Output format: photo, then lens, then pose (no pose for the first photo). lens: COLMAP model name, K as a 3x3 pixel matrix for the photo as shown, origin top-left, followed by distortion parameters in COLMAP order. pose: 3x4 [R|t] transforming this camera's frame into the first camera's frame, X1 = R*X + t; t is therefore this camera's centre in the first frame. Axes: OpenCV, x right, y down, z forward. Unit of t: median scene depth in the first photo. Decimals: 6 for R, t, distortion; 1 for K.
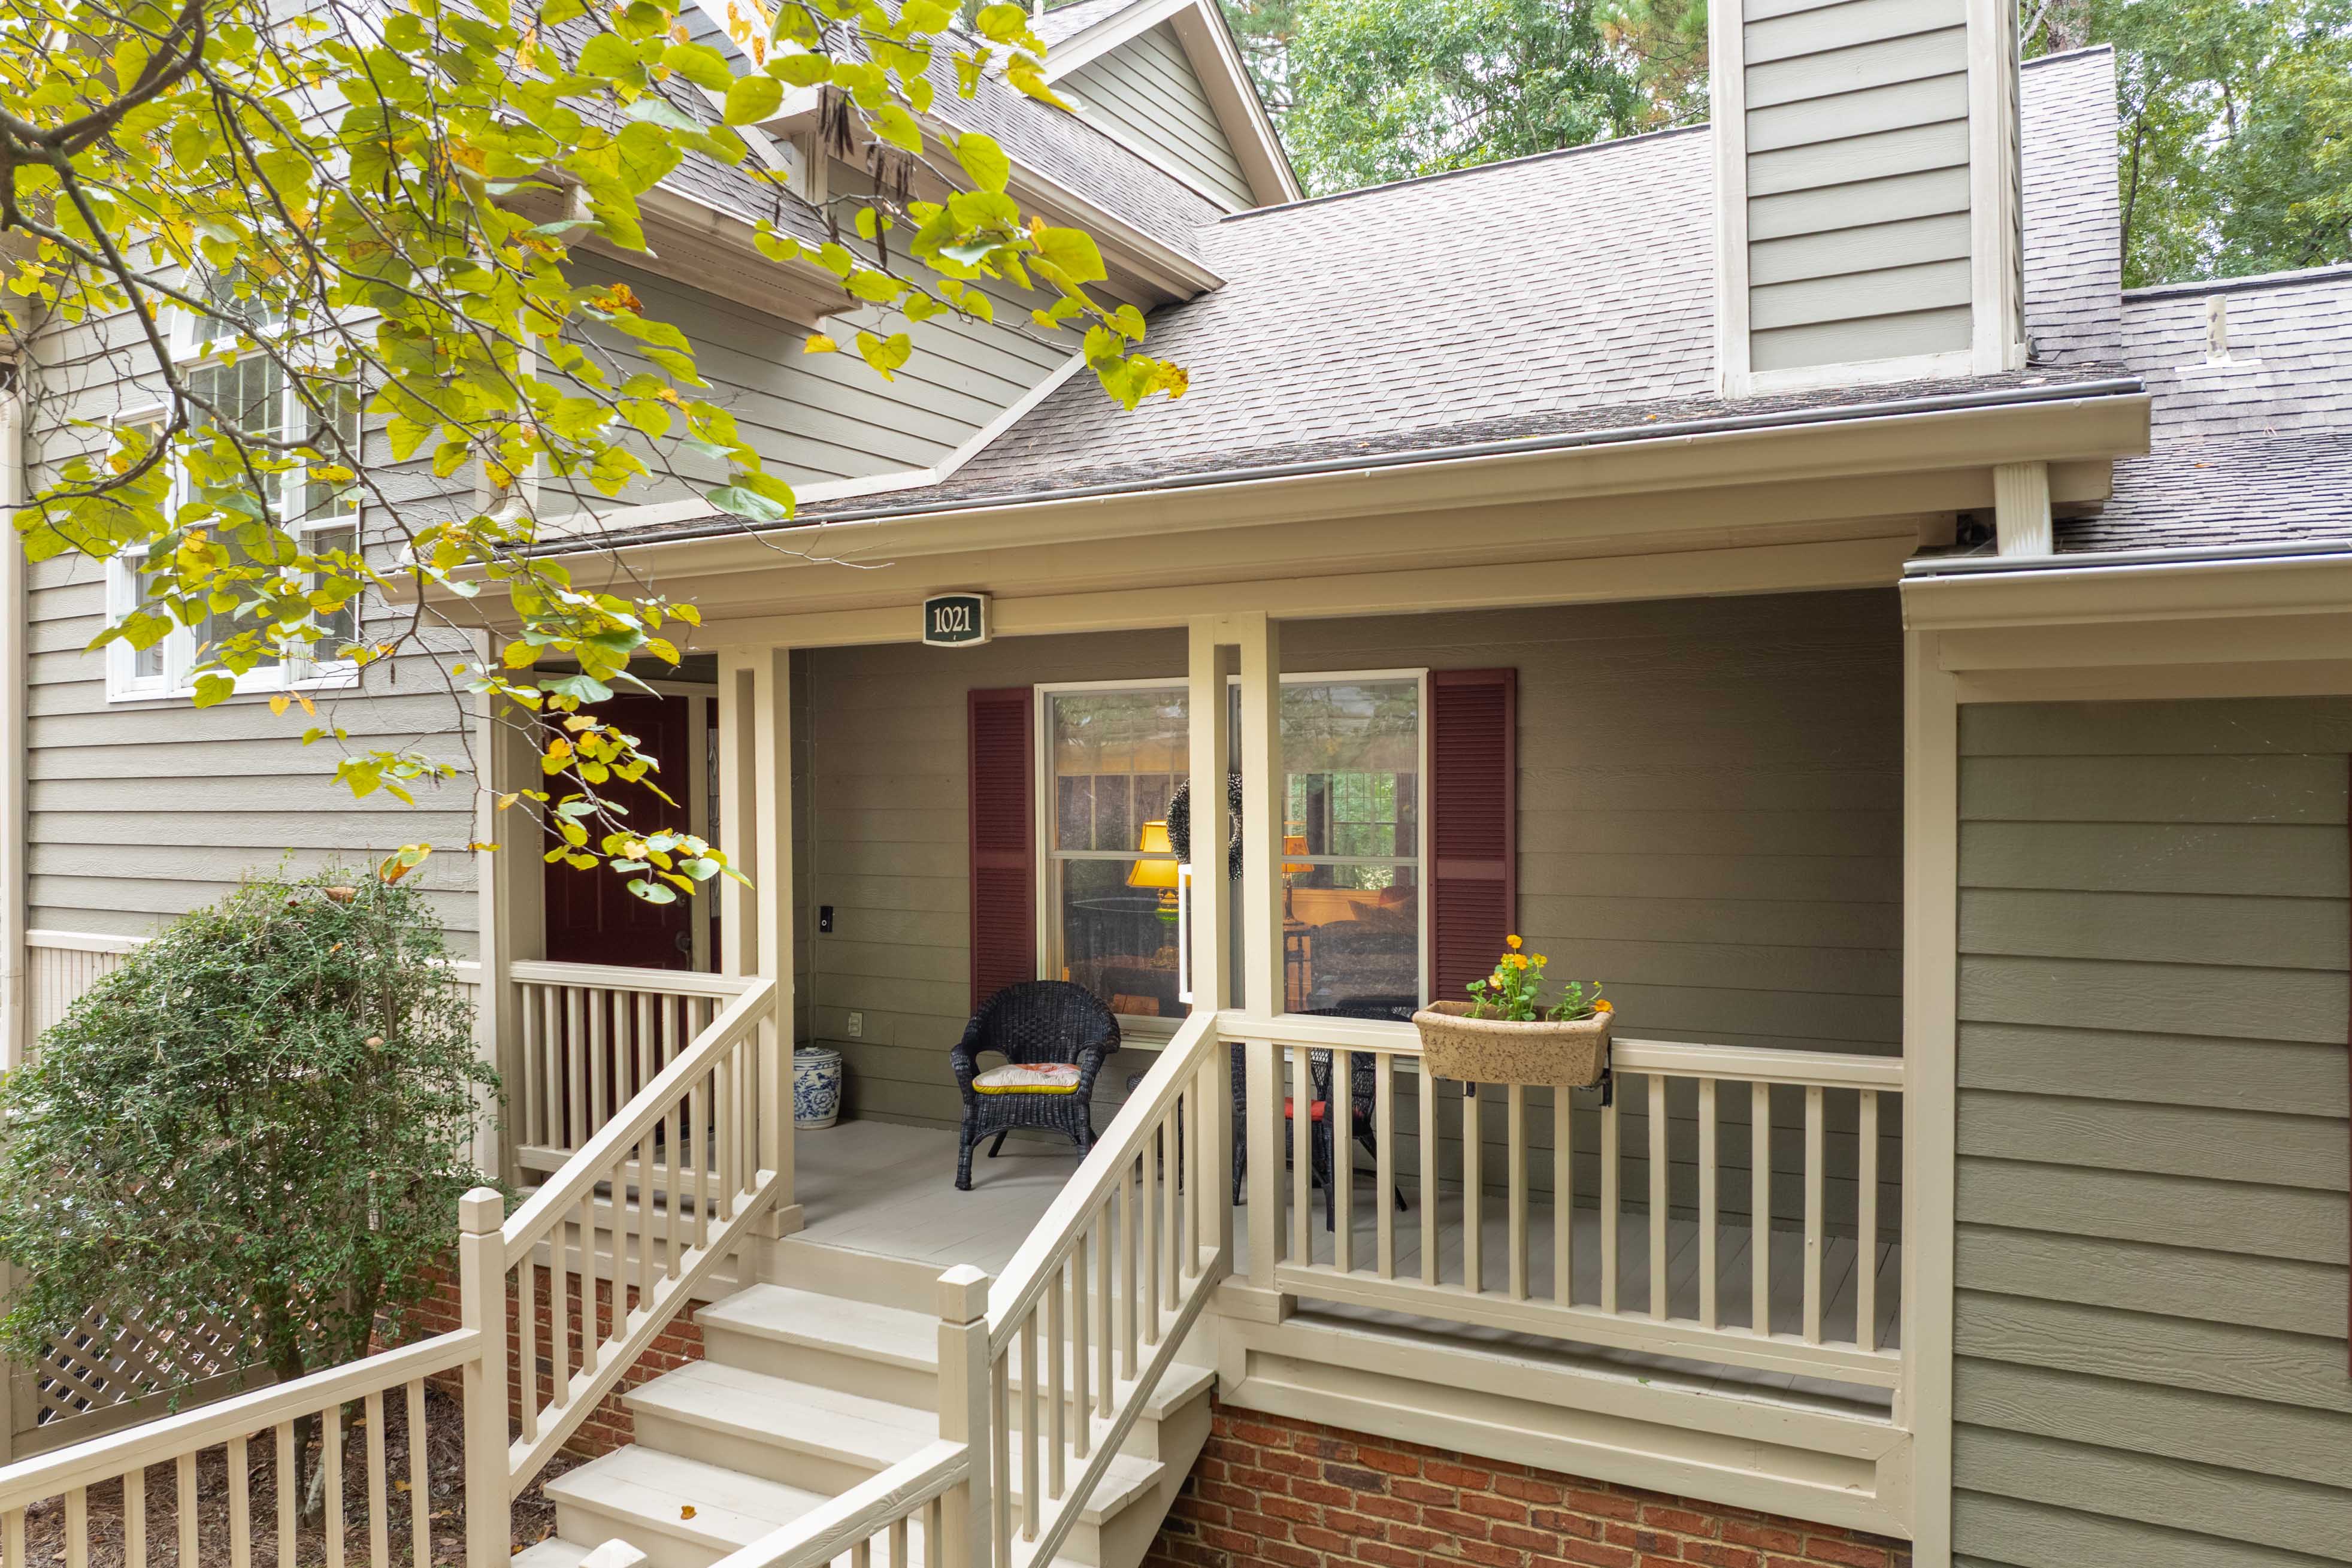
lens RADIAL K [[1622.3, 0, 1176.0], [0, 1622.3, 784.0], [0, 0, 1]] dist [0.004438, 0.000472]
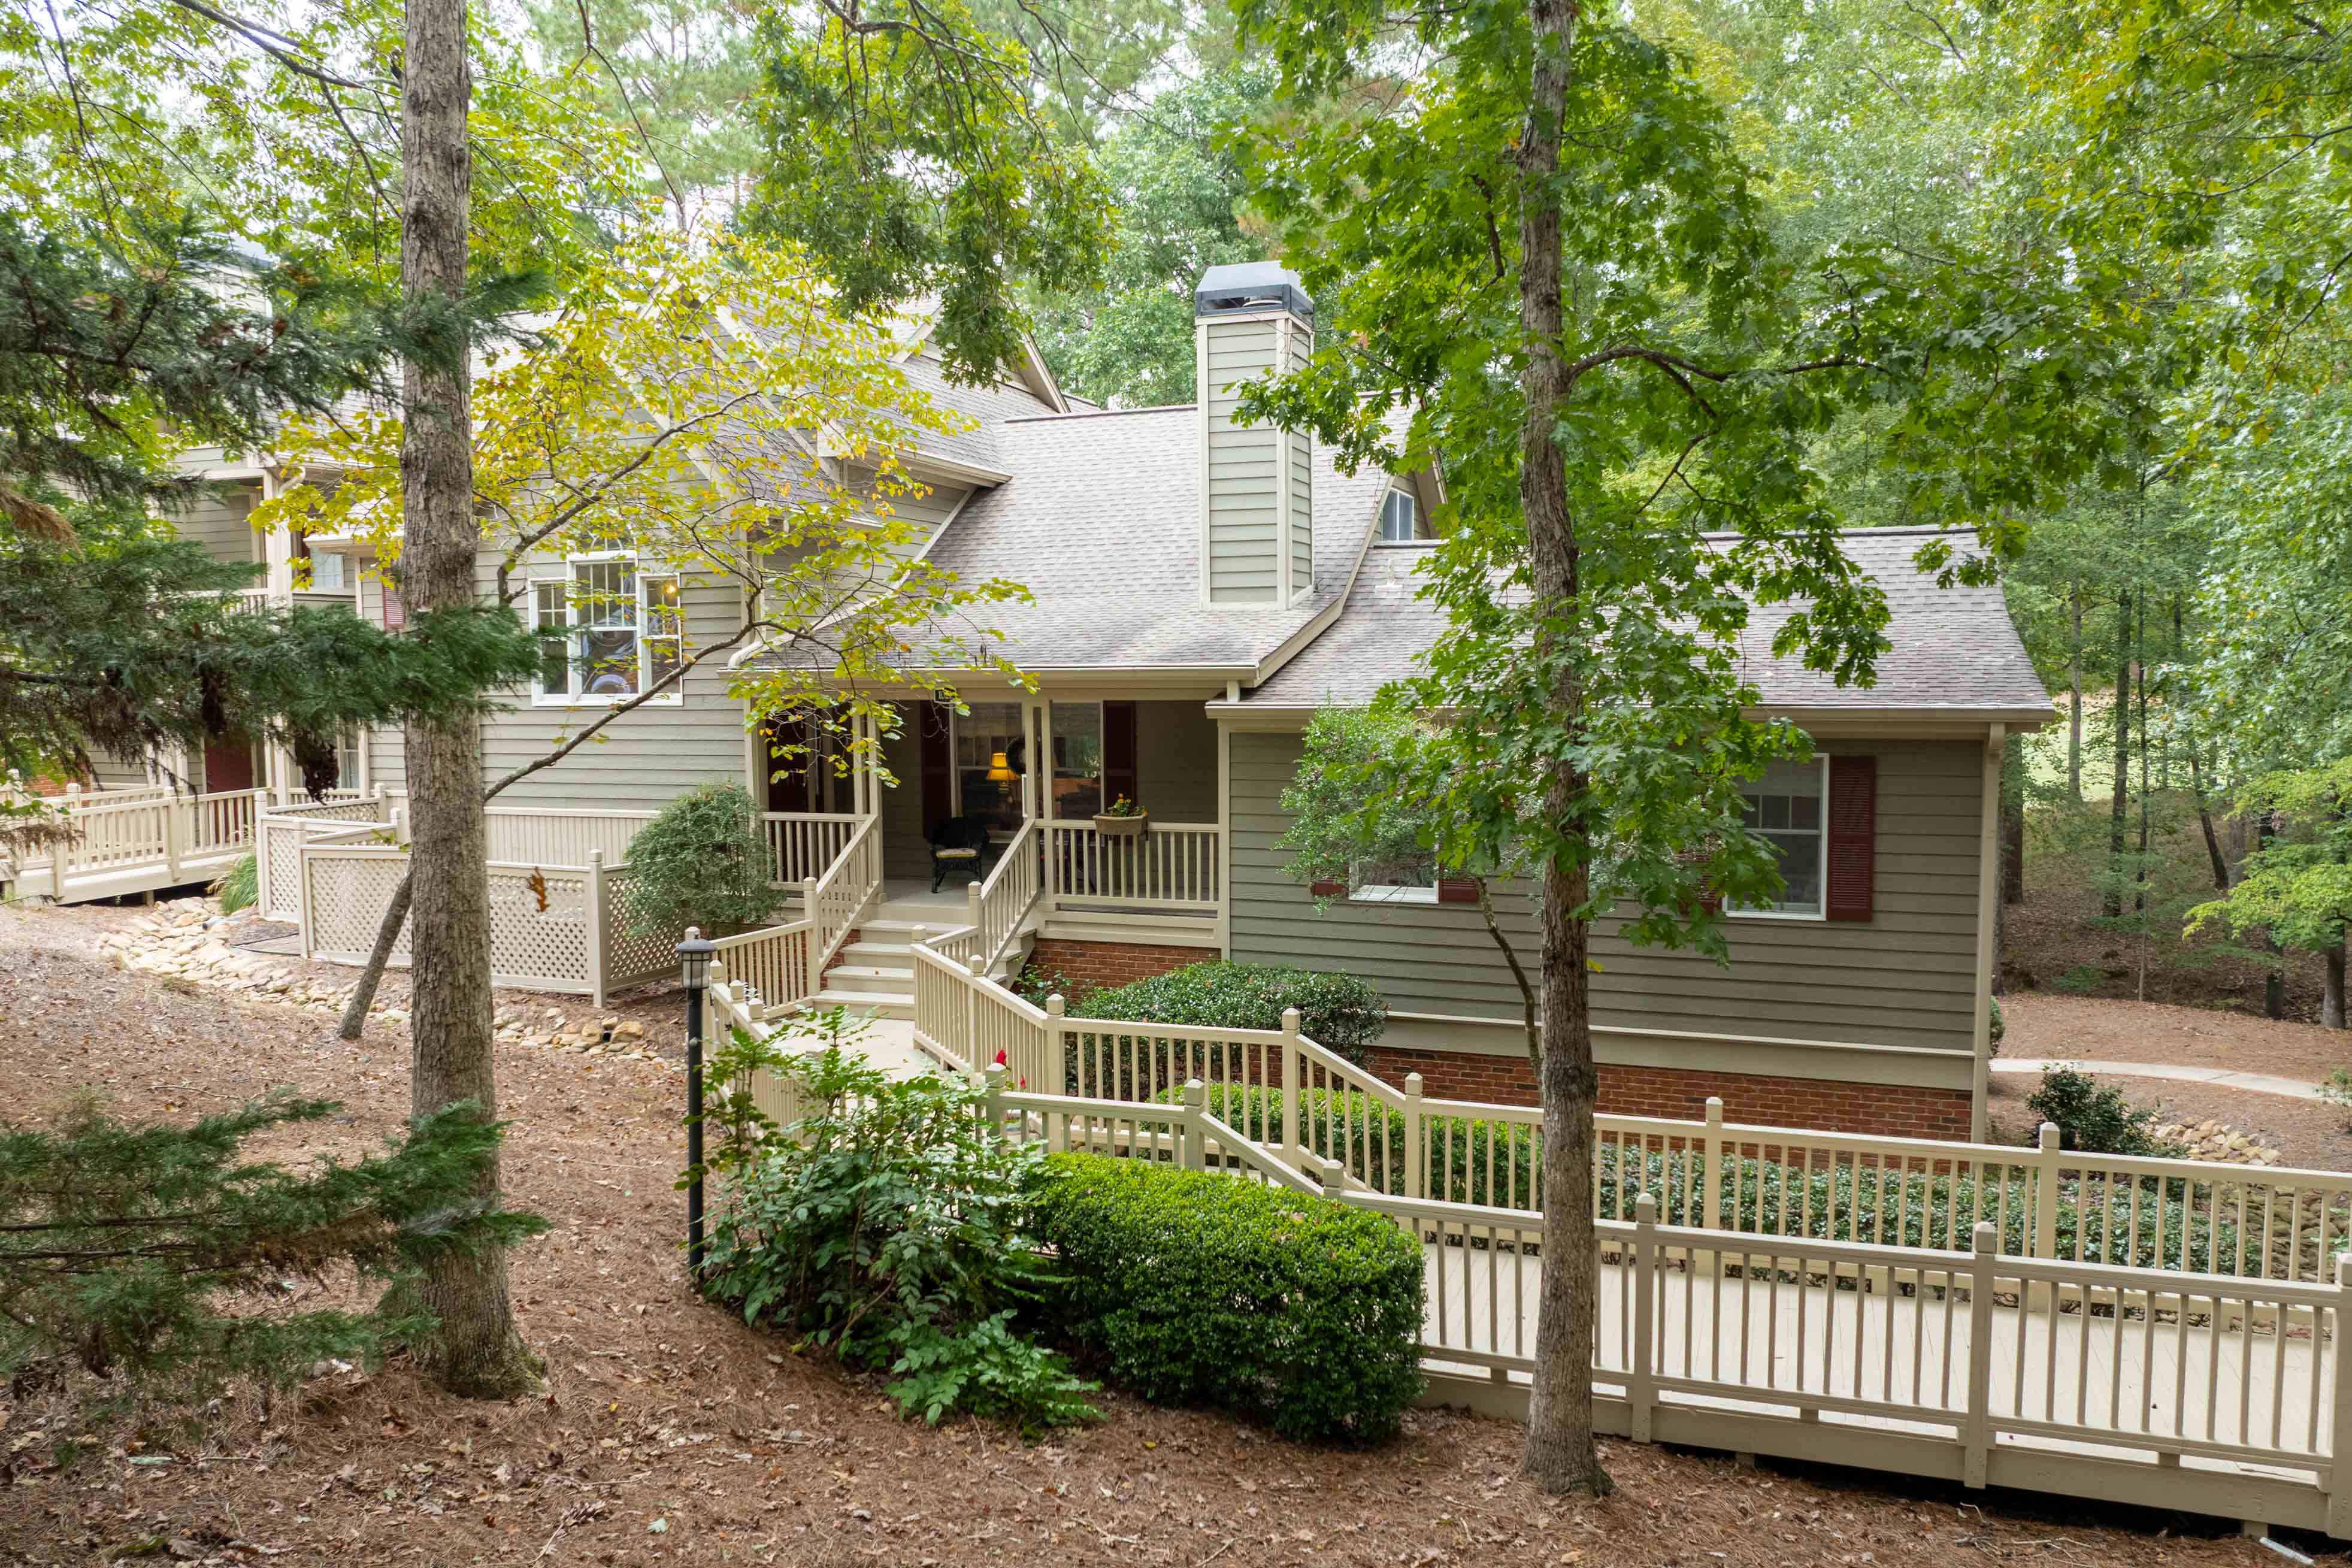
lens RADIAL K [[1622.3, 0, 1176.0], [0, 1622.3, 784.0], [0, 0, 1]] dist [0.004438, 0.000472]
pose [[0.986131, -0.014254, 0.165356, -0.216973], [0.002392, 0.997423, 0.071710, -0.152950], [-0.165952, -0.070320, 0.983624, -2.094365]]
